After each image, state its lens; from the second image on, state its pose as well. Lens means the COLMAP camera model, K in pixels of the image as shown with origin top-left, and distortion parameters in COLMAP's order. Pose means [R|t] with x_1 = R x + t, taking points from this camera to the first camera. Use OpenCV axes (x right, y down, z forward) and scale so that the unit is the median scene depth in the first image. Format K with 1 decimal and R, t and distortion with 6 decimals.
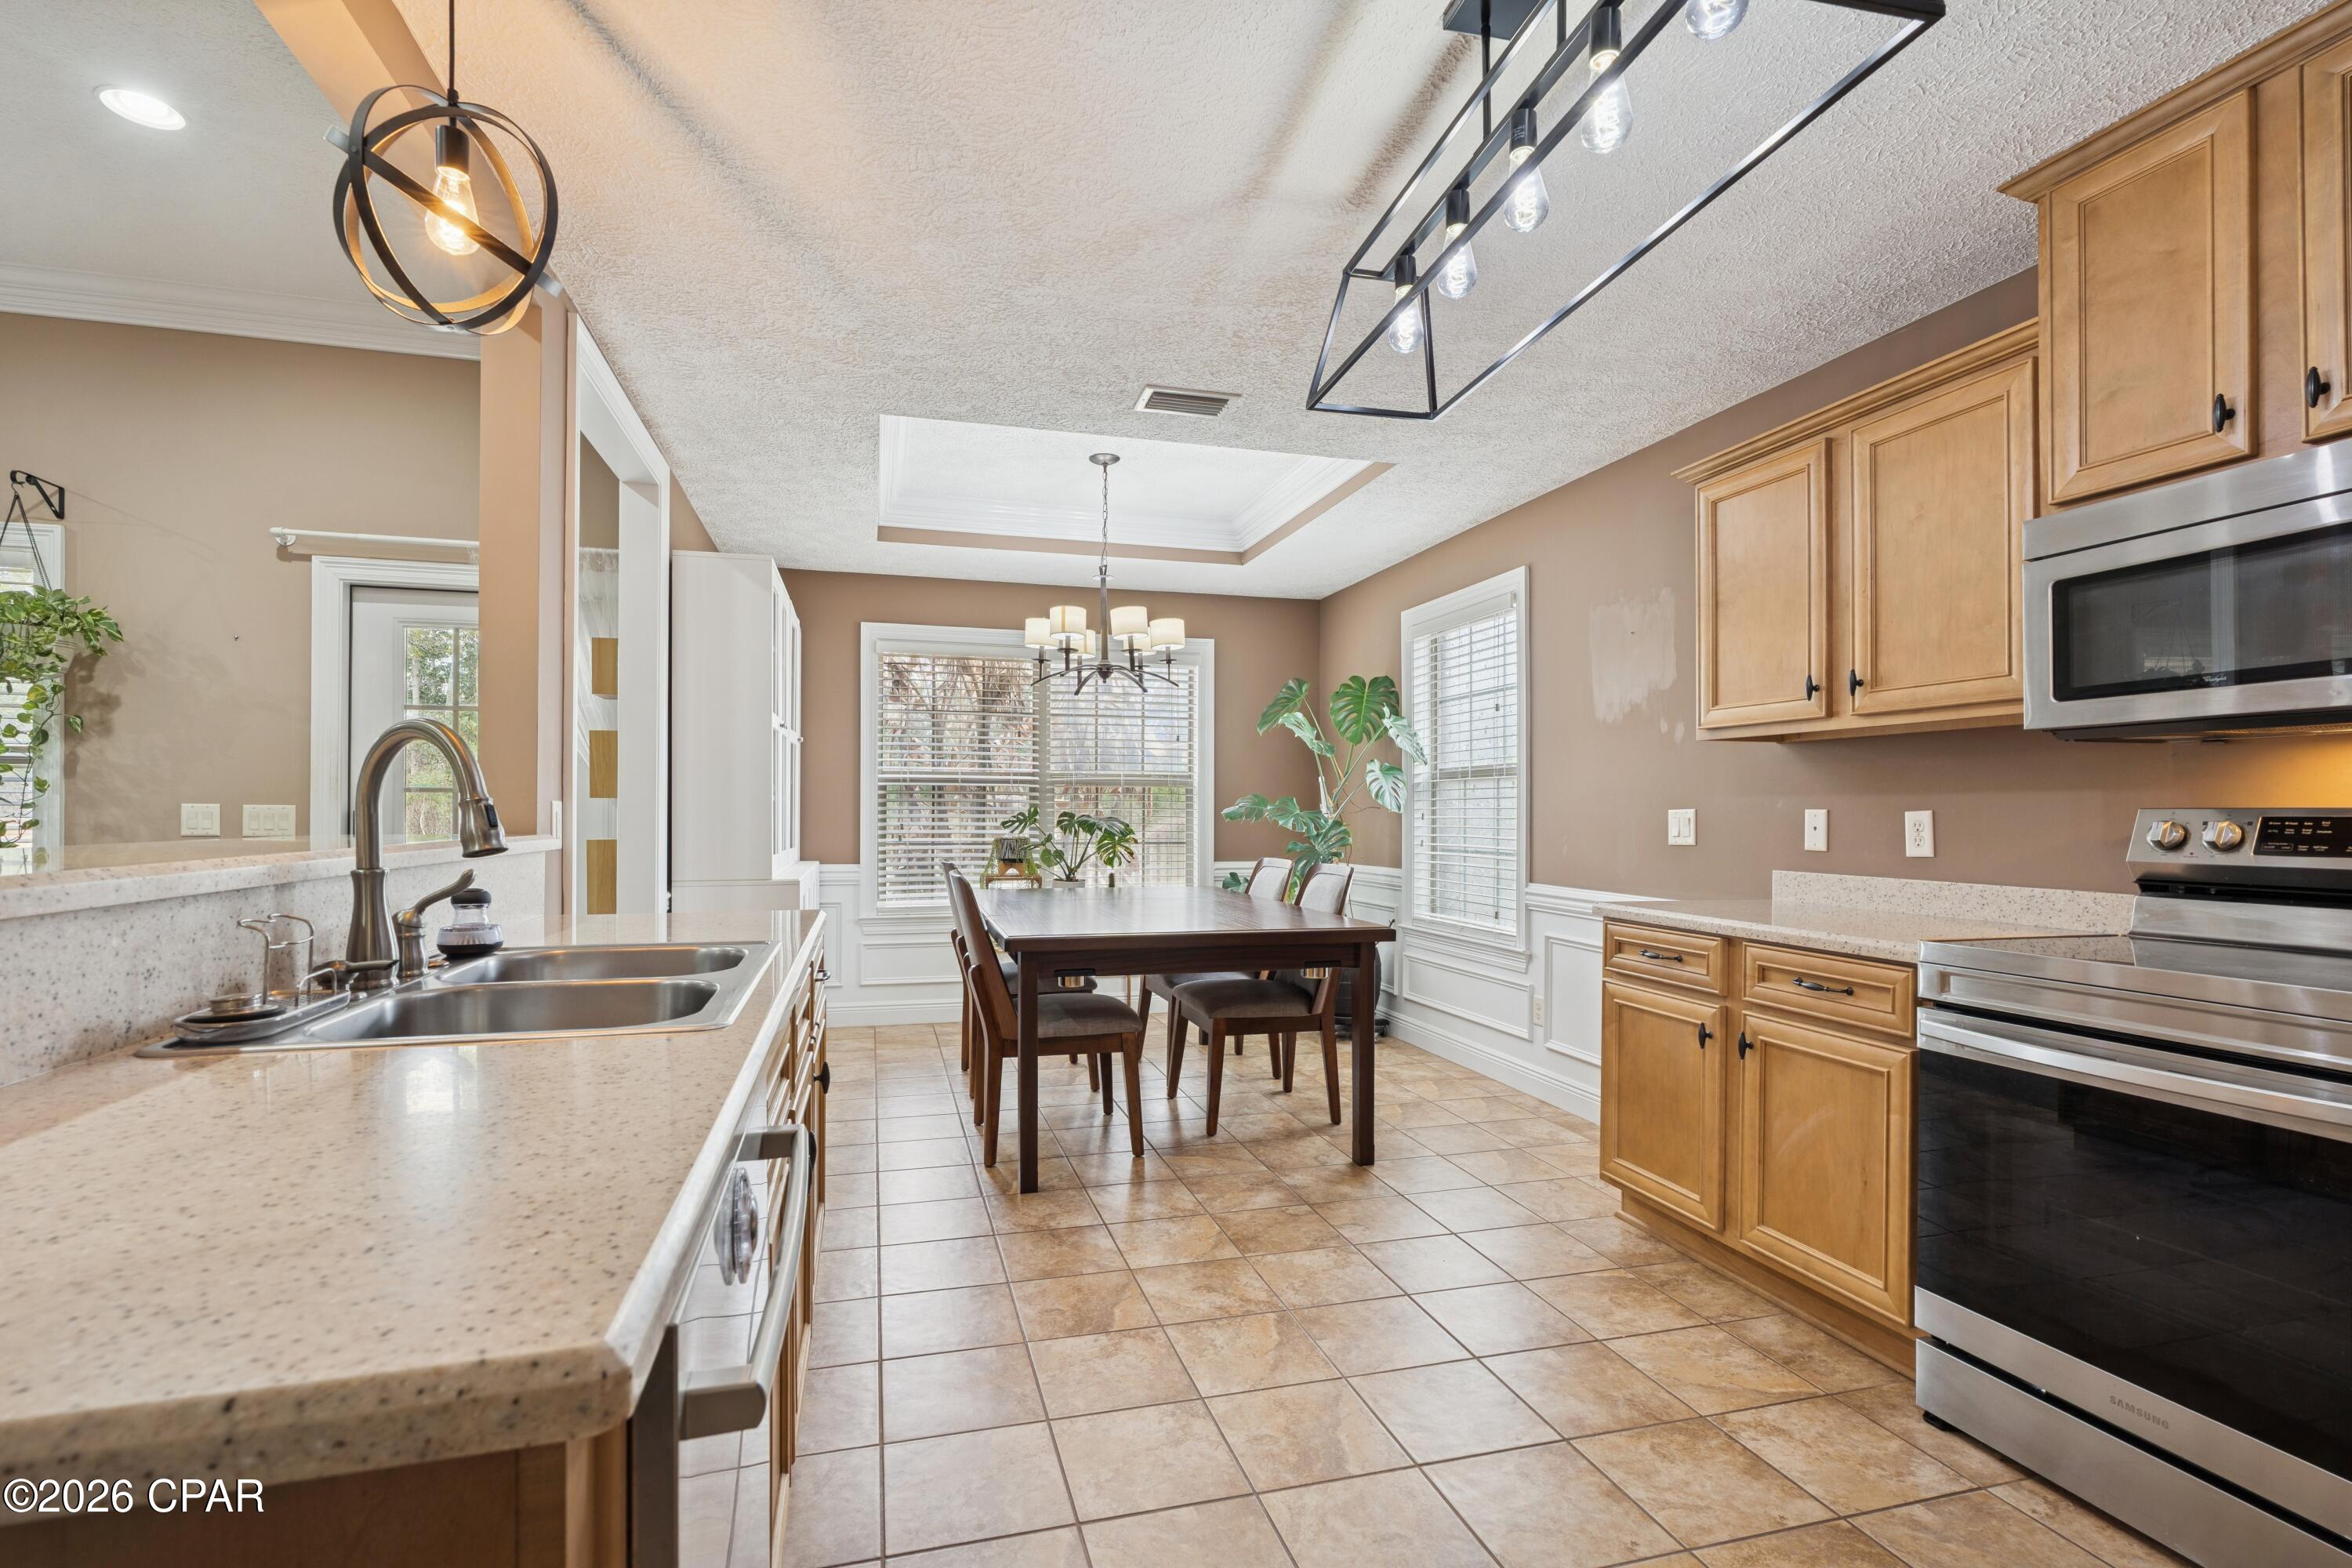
lens RADIAL K [[1070.2, 0, 1168.5], [0, 1070.2, 800.4], [0, 0, 1]] dist [-0.001910, 0.000883]
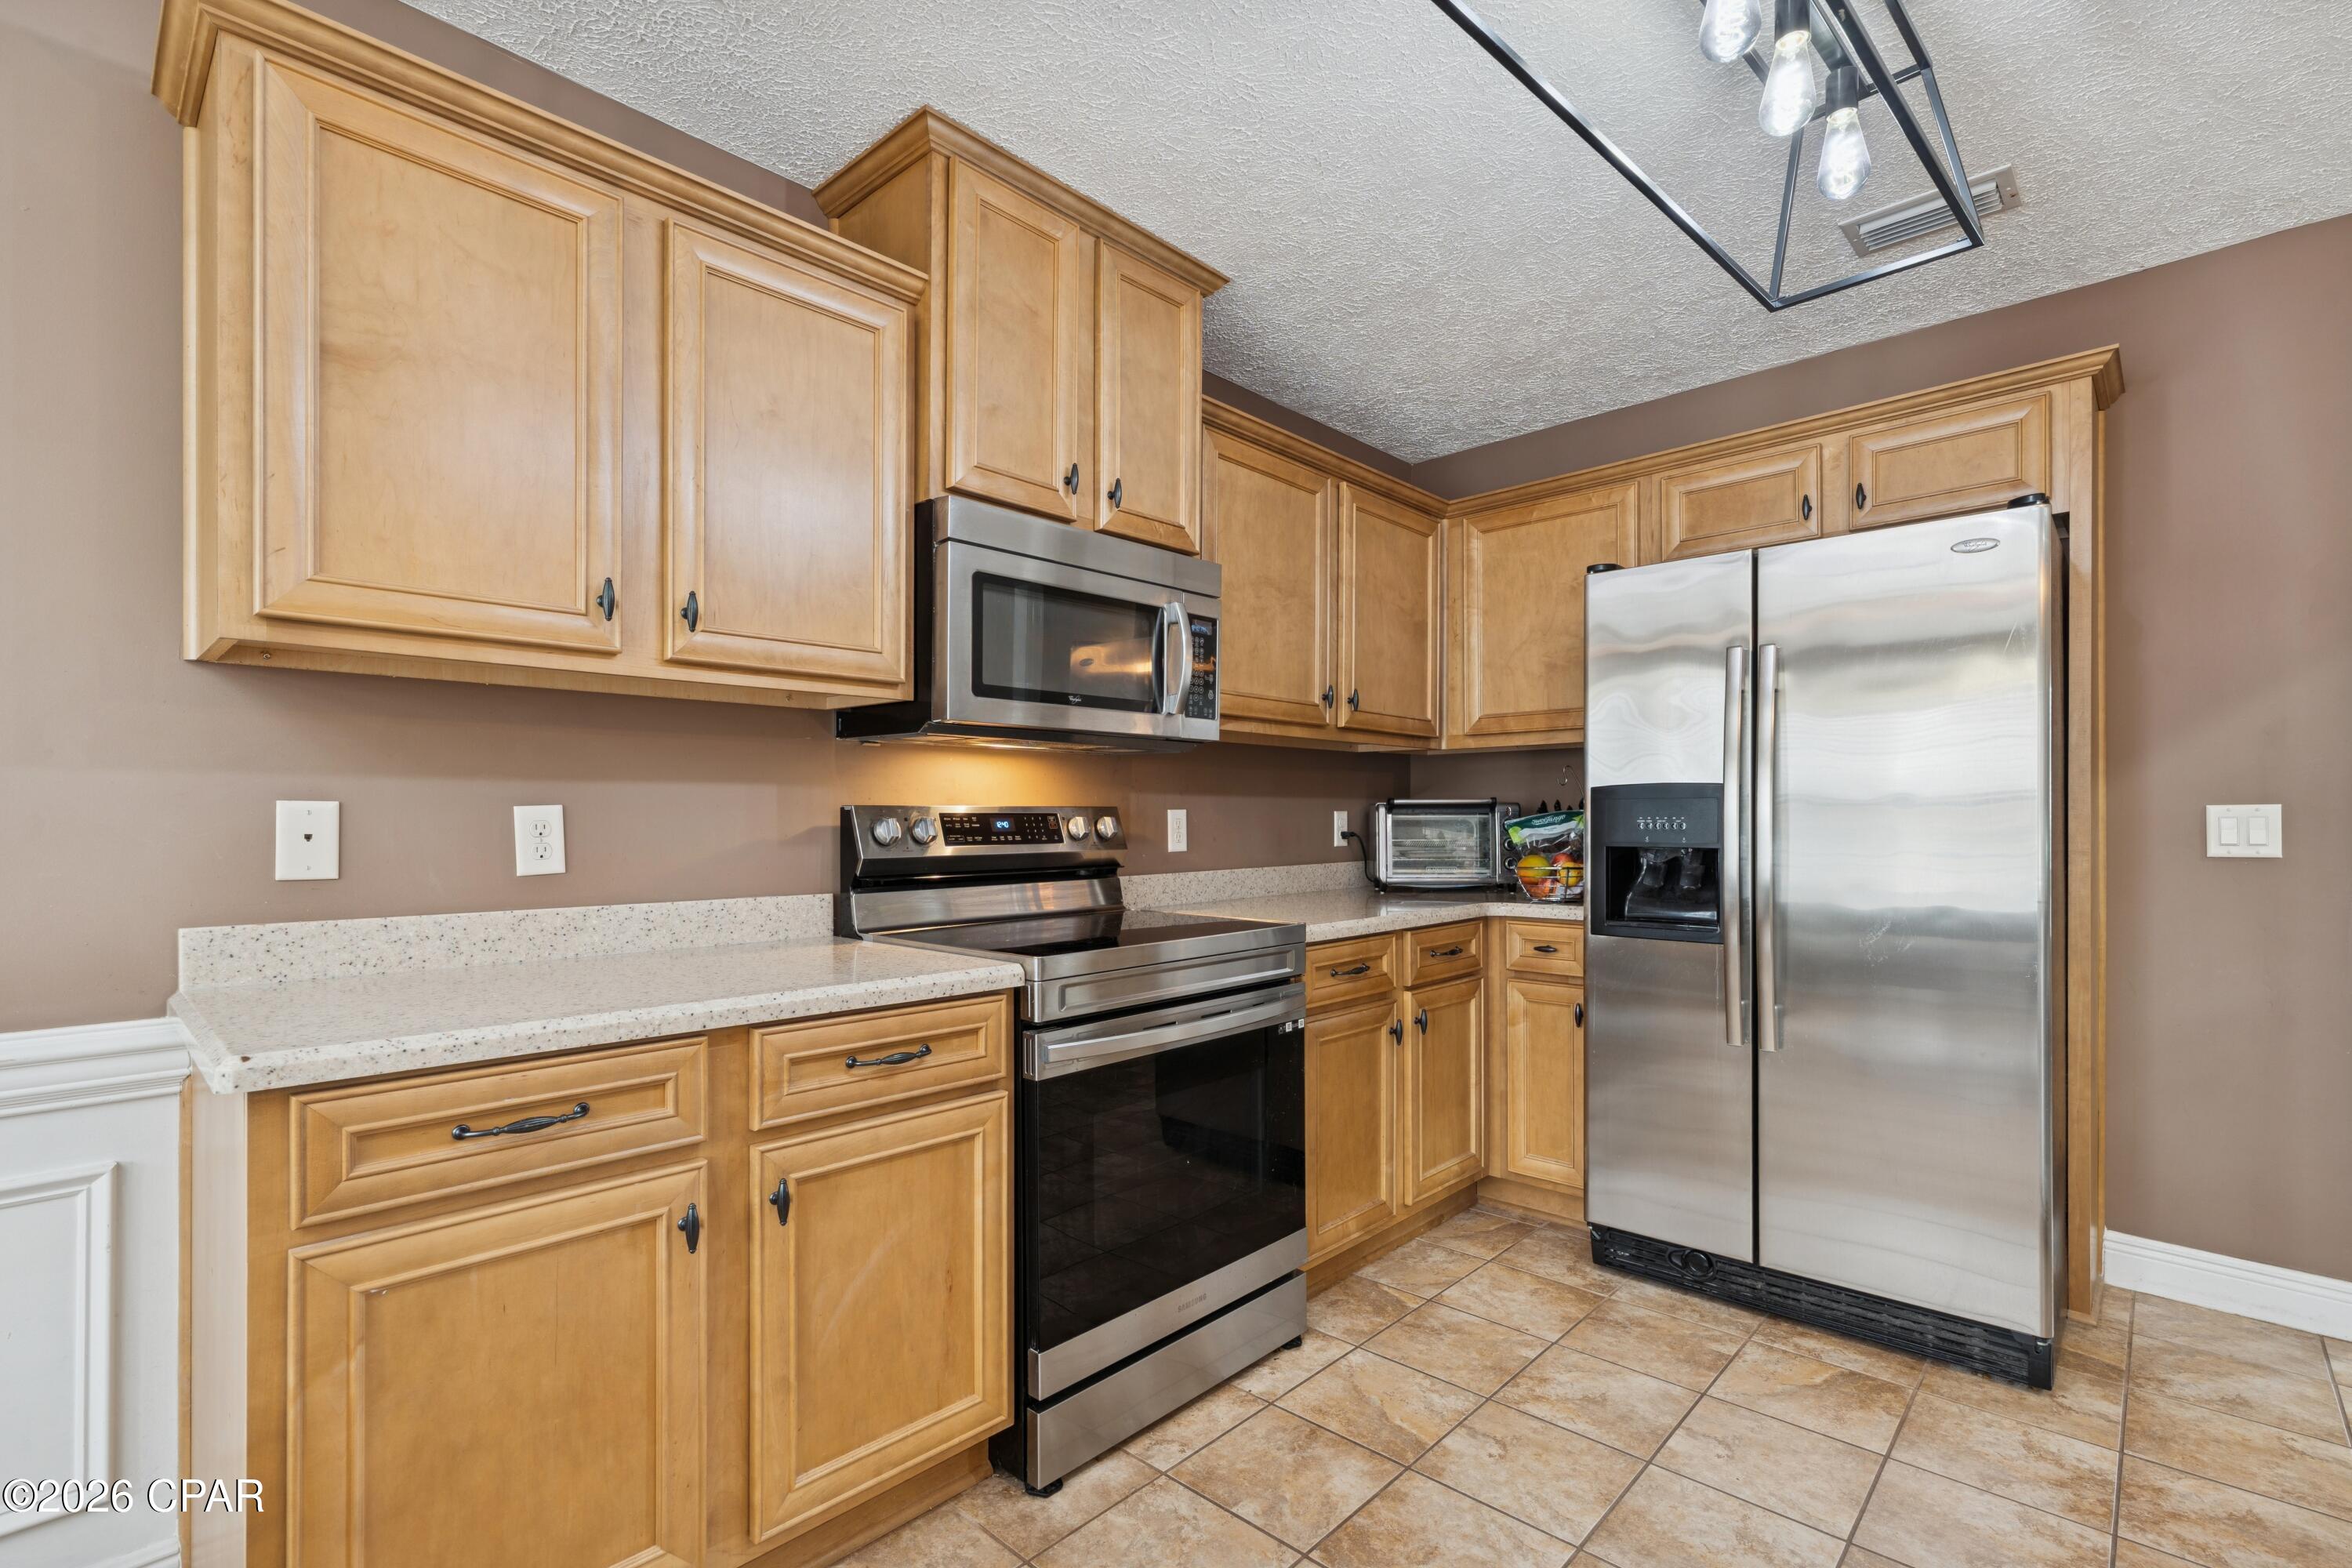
lens RADIAL K [[1070.2, 0, 1176.4], [0, 1070.2, 817.3], [0, 0, 1]] dist [-0.001910, 0.000883]
pose [[-0.519278, -0.006603, 0.854580, -0.046730], [-0.012793, 0.999918, -0.000048, 0.007696], [-0.854510, -0.010958, -0.519320, 0.643032]]
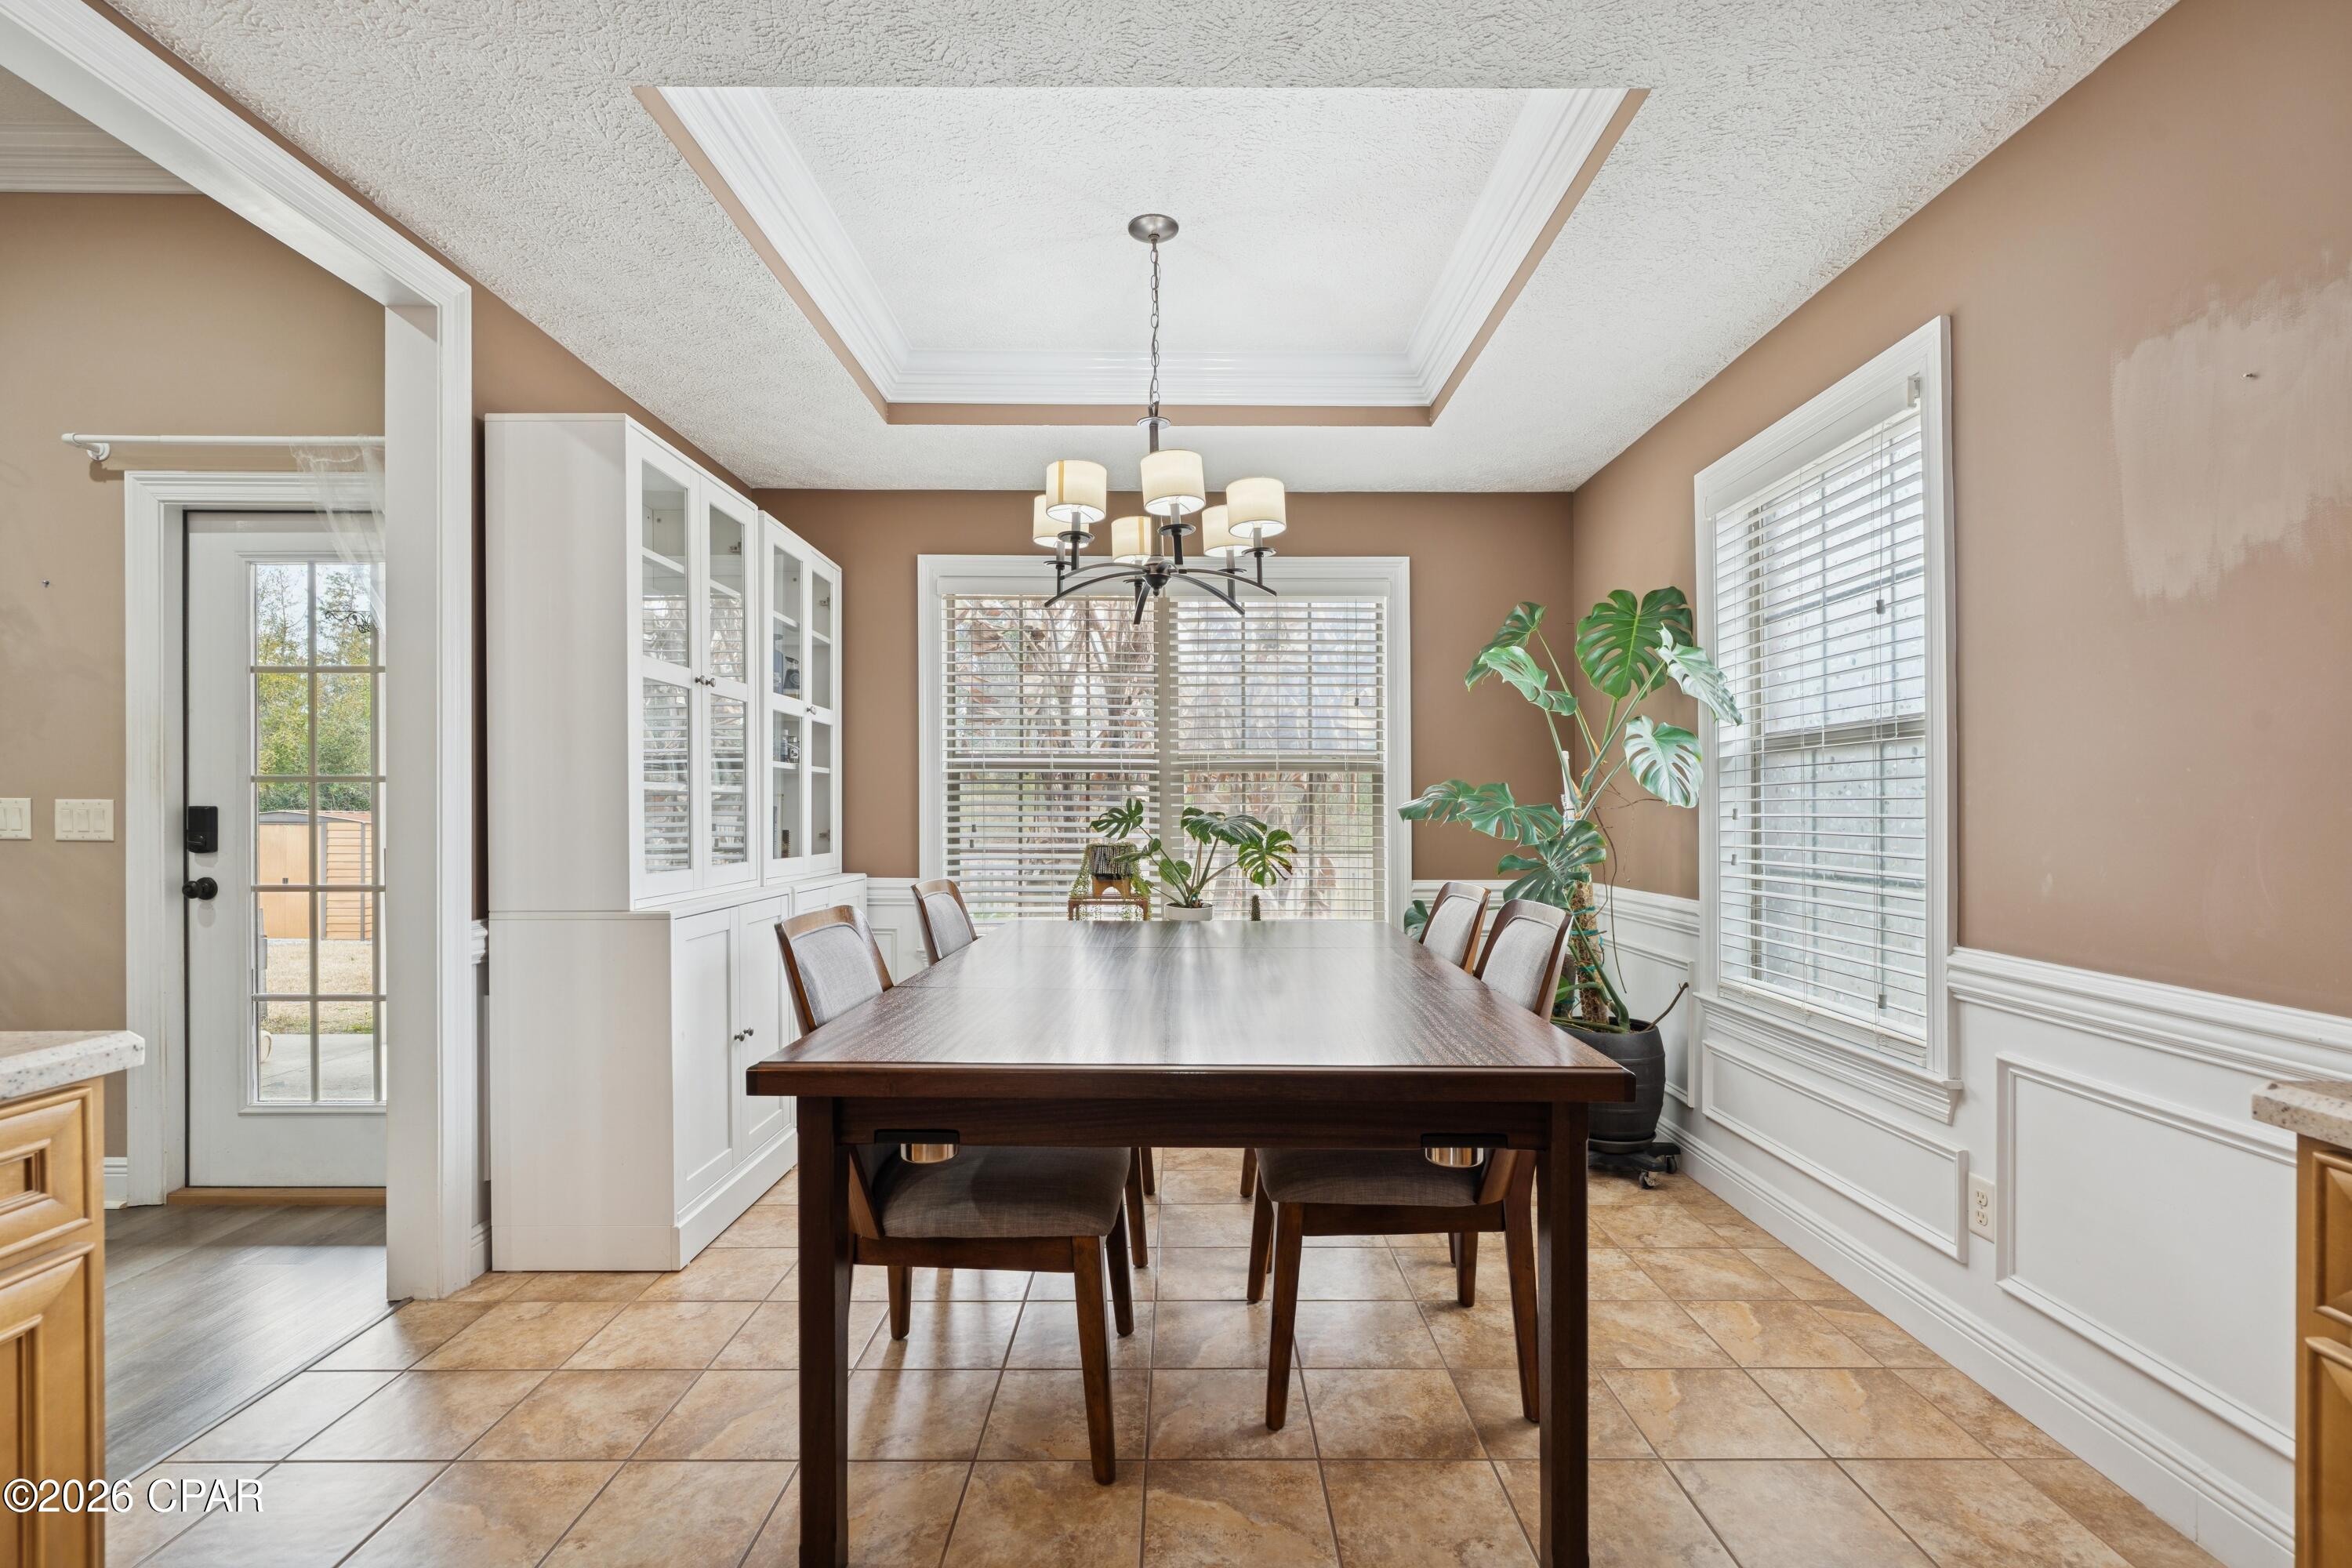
lens RADIAL K [[1070.2, 0, 1203.2], [0, 1070.2, 791.6], [0, 0, 1]] dist [-0.001910, 0.000883]
pose [[0.968292, -0.005585, -0.249759, 0.118555], [0.004060, 0.999970, -0.006620, 0.006339], [0.249789, 0.005396, 0.968285, 0.418258]]
